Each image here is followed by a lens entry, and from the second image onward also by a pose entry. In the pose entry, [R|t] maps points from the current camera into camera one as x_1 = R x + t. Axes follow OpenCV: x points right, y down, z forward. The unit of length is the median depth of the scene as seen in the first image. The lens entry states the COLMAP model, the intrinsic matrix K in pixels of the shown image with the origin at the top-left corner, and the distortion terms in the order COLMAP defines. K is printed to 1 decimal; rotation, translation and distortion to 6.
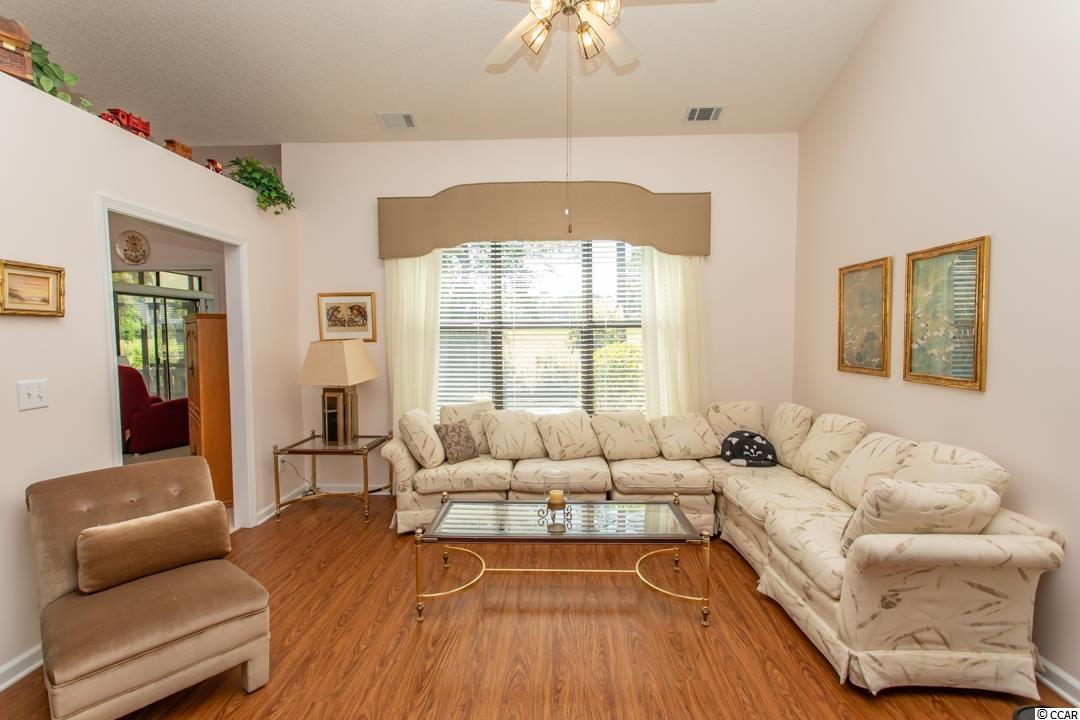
lens RADIAL K [[508.7, 0, 536.2], [0, 508.7, 358.1], [0, 0, 1]] dist [0.002581, 0.002351]
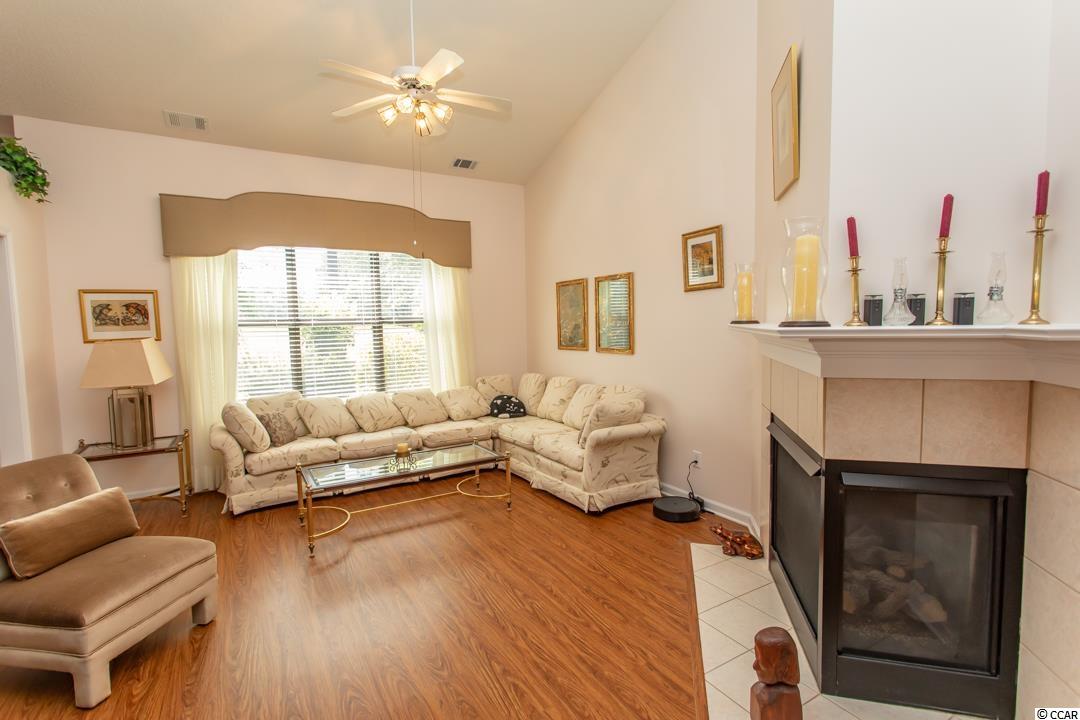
lens RADIAL K [[508.7, 0, 536.2], [0, 508.7, 358.1], [0, 0, 1]] dist [0.002581, 0.002351]
pose [[0.840441, -0.049348, 0.539652, -0.293963], [0.044439, 0.998767, 0.022123, 0.014352], [-0.540078, 0.005389, 0.841598, -0.258712]]
